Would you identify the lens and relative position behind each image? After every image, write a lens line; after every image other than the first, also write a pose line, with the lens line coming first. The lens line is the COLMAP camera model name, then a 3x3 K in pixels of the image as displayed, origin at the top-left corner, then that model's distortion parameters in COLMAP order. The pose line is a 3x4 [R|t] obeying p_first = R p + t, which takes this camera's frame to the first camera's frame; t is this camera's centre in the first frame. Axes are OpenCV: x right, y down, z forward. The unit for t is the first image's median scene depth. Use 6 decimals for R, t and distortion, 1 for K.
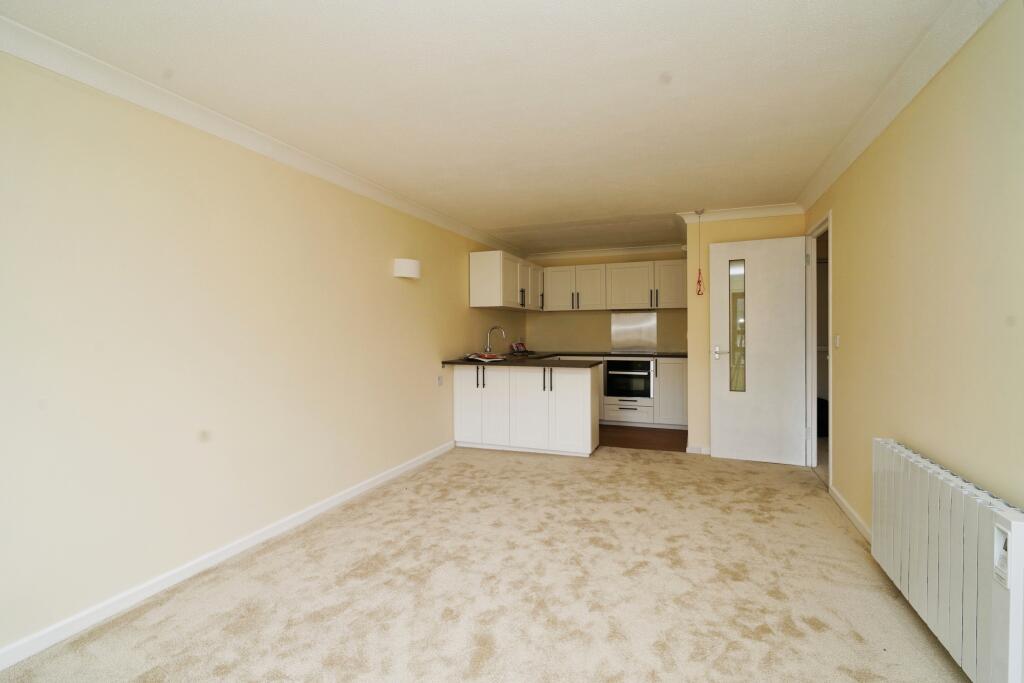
lens RADIAL K [[475.6, 0, 511.8], [0, 475.6, 336.8], [0, 0, 1]] dist [0.001346, -0.000035]
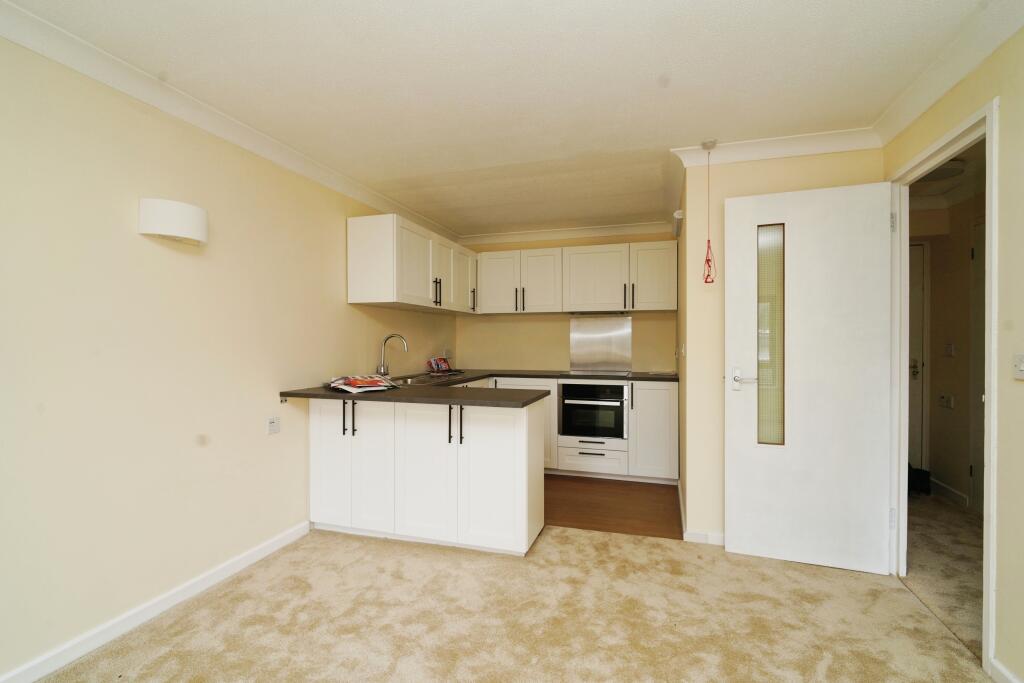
lens RADIAL K [[475.6, 0, 512.3], [0, 475.6, 346.8], [0, 0, 1]] dist [0.001346, -0.000035]
pose [[0.997787, 0.005052, 0.066306, 0.103901], [-0.004943, 0.999986, -0.001810, -0.005129], [-0.066314, 0.001479, 0.997798, 0.401296]]
